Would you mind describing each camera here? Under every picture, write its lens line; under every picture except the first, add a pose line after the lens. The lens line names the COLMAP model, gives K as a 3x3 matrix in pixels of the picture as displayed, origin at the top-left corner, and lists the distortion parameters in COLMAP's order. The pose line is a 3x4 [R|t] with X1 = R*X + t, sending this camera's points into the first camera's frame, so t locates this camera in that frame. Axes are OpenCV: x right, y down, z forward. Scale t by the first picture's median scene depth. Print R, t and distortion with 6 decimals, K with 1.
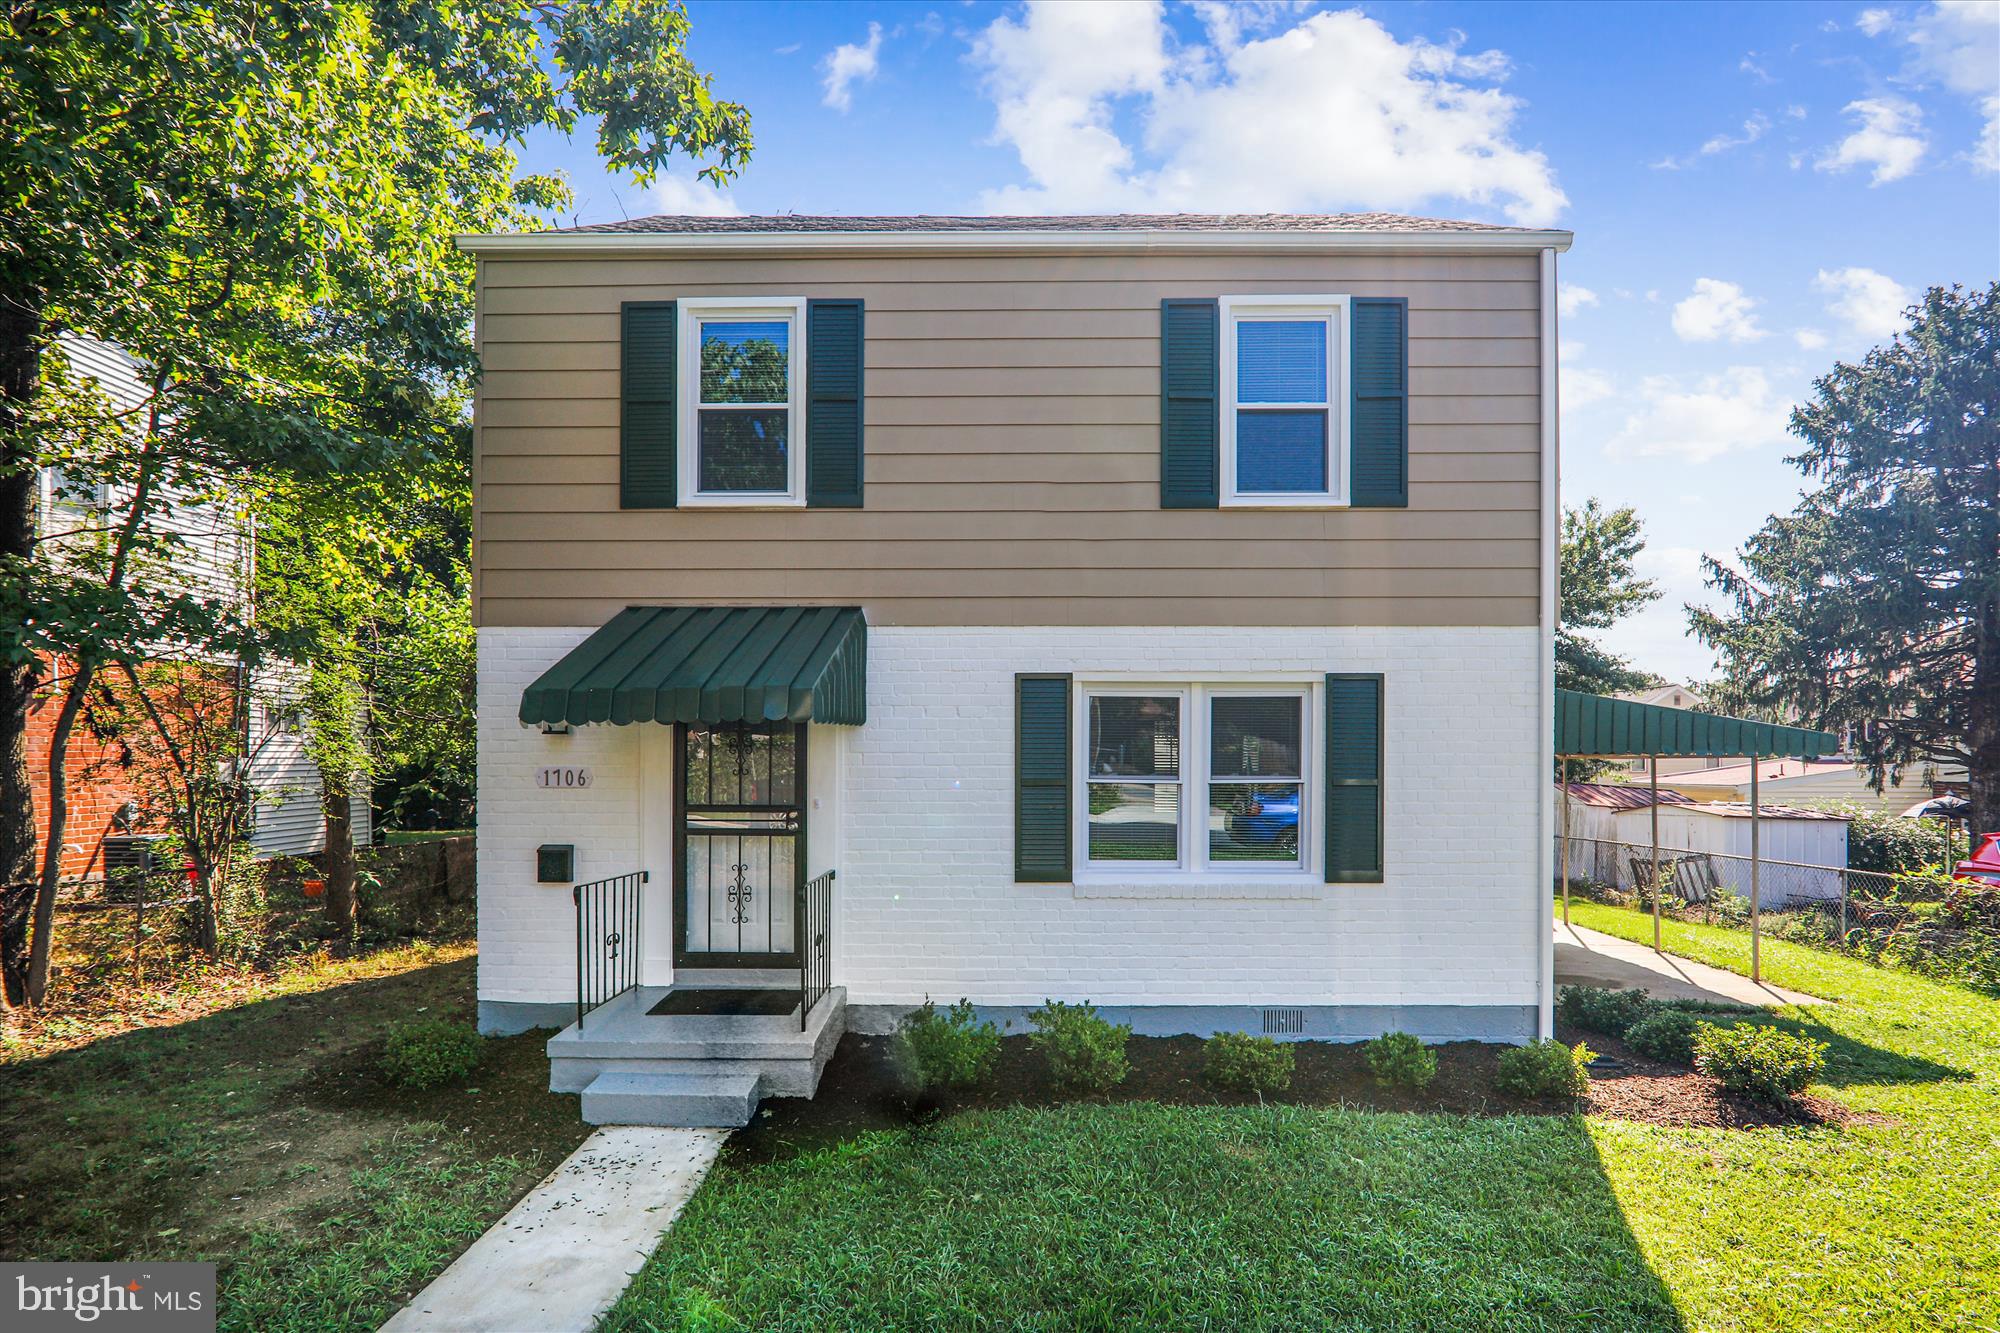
lens RADIAL K [[1014.4, 0, 1000.7], [0, 1014.4, 760.8], [0, 0, 1]] dist [-0.015460, -0.000859]
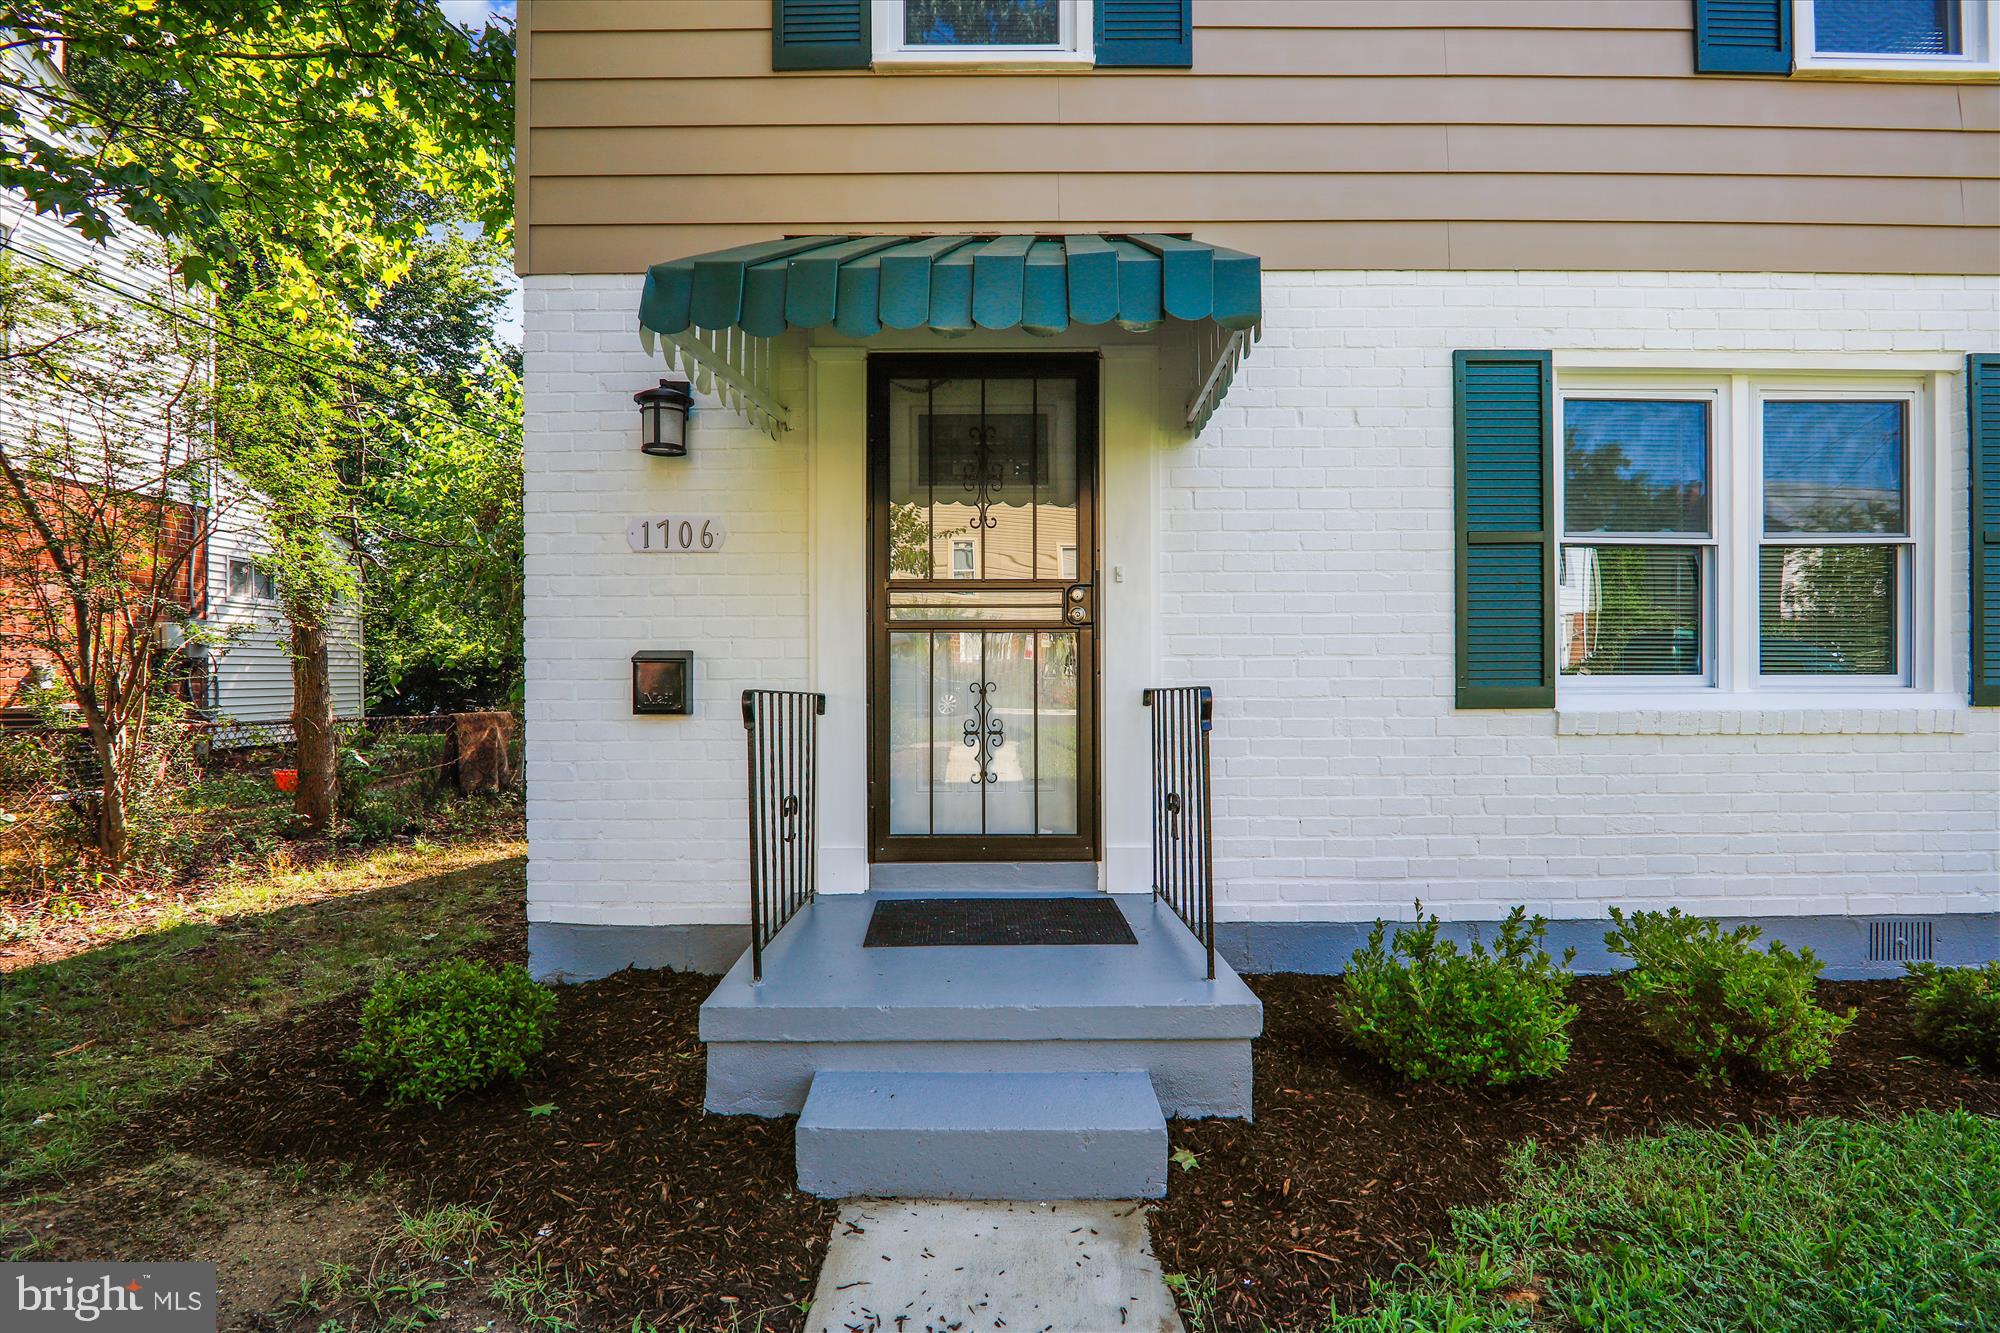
lens RADIAL K [[986.9, 0, 998.1], [0, 986.9, 680.6], [0, 0, 1]] dist [-0.017585, -0.000139]
pose [[0.999920, -0.007099, 0.010478, -0.255576], [0.007111, 0.999974, -0.001079, 0.102313], [-0.010470, 0.001154, 0.999945, 0.437999]]
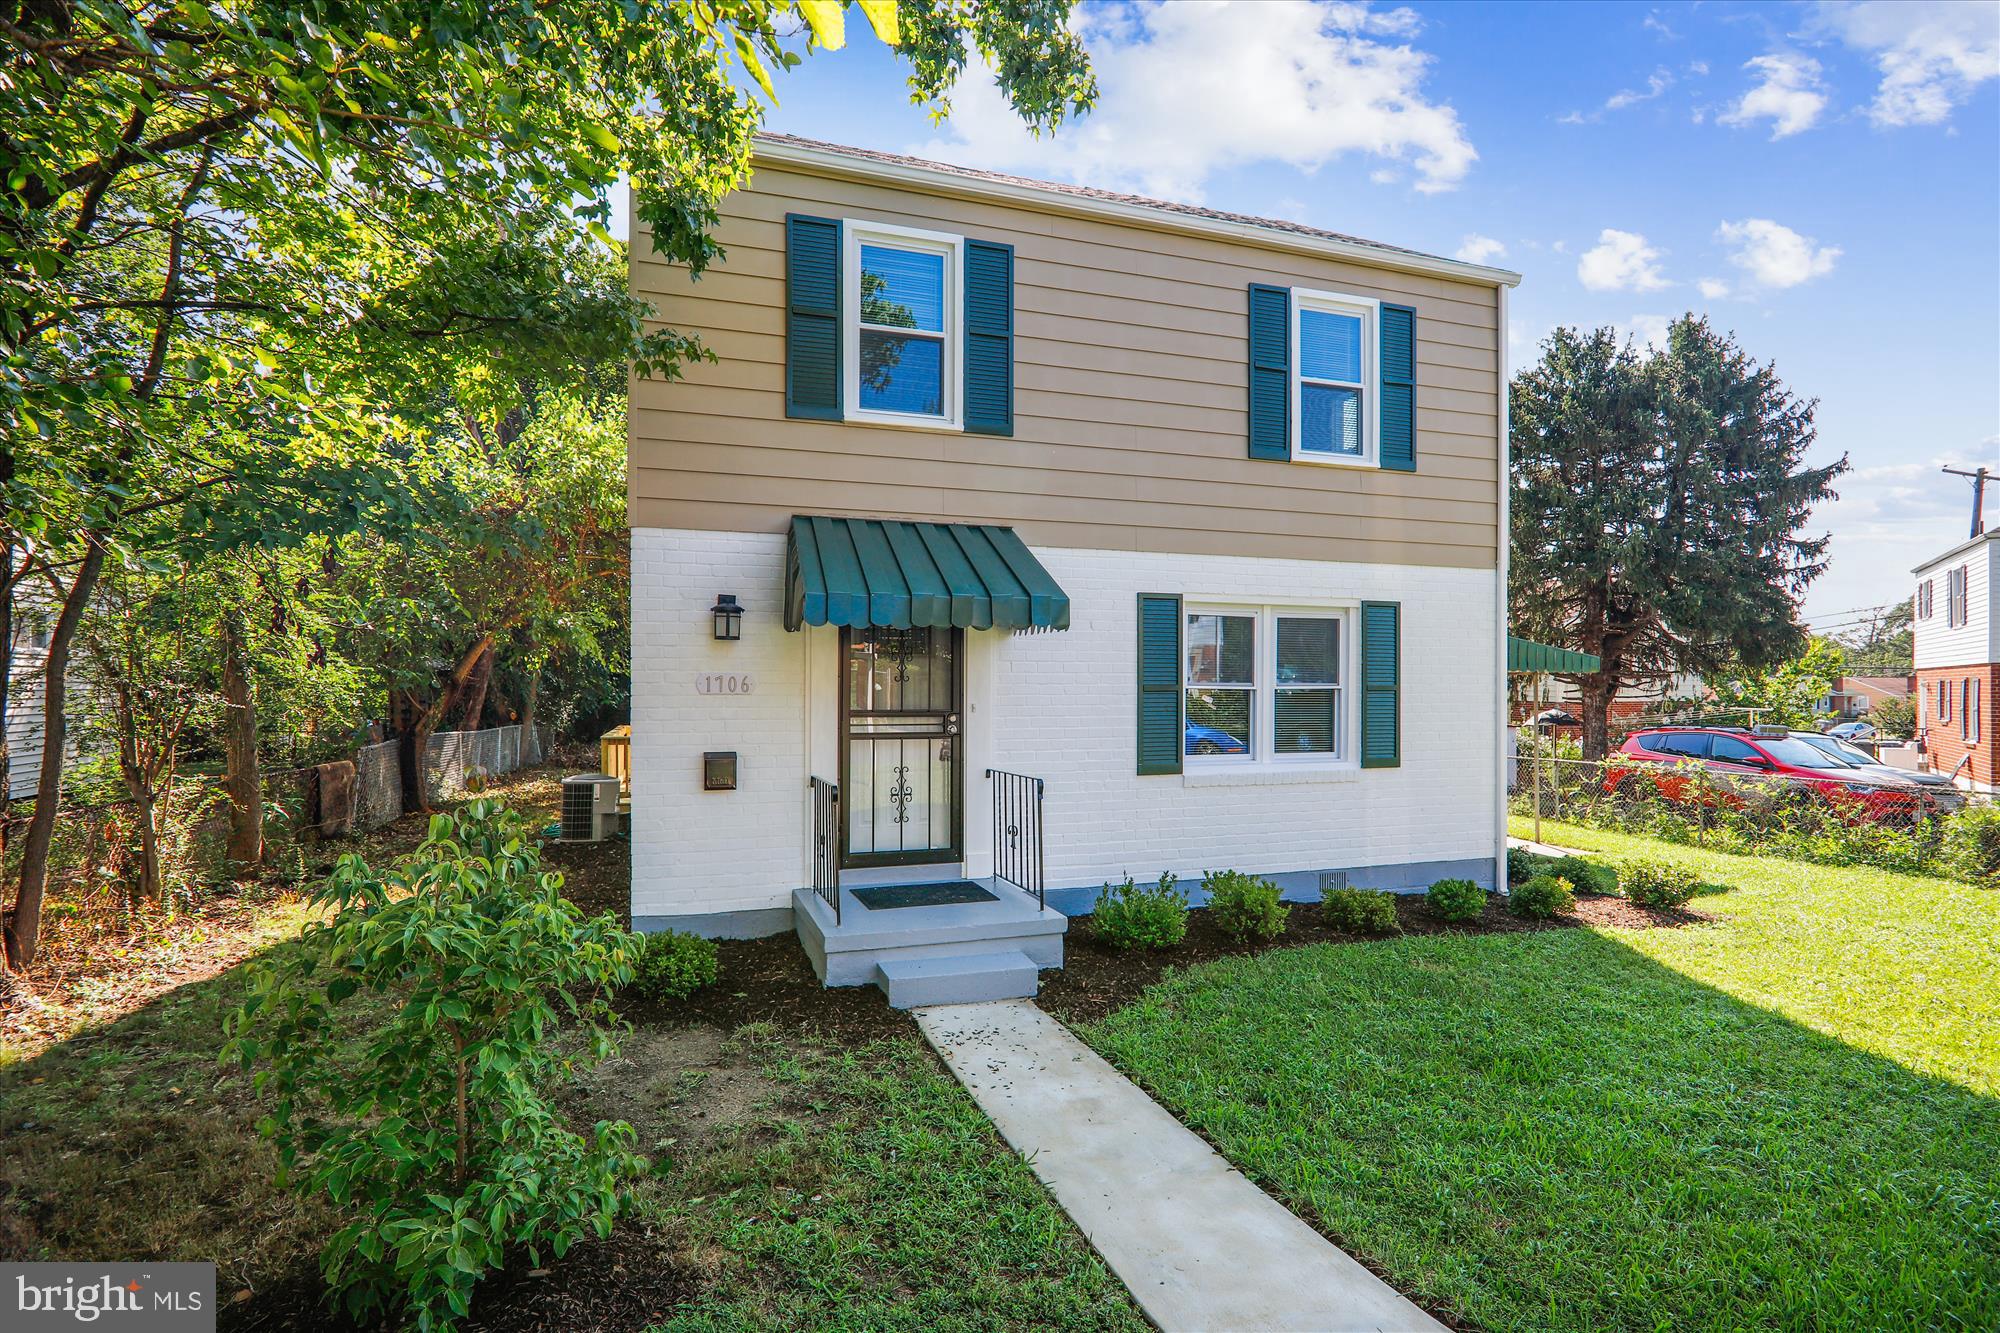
lens RADIAL K [[990.4, 0, 1006.1], [0, 990.4, 688.5], [0, 0, 1]] dist [-0.015813, 0.000098]
pose [[0.943162, -0.001717, 0.332328, -0.497560], [0.001693, 0.999999, 0.000360, 0.021109], [-0.332328, 0.000223, 0.943164, -0.003705]]
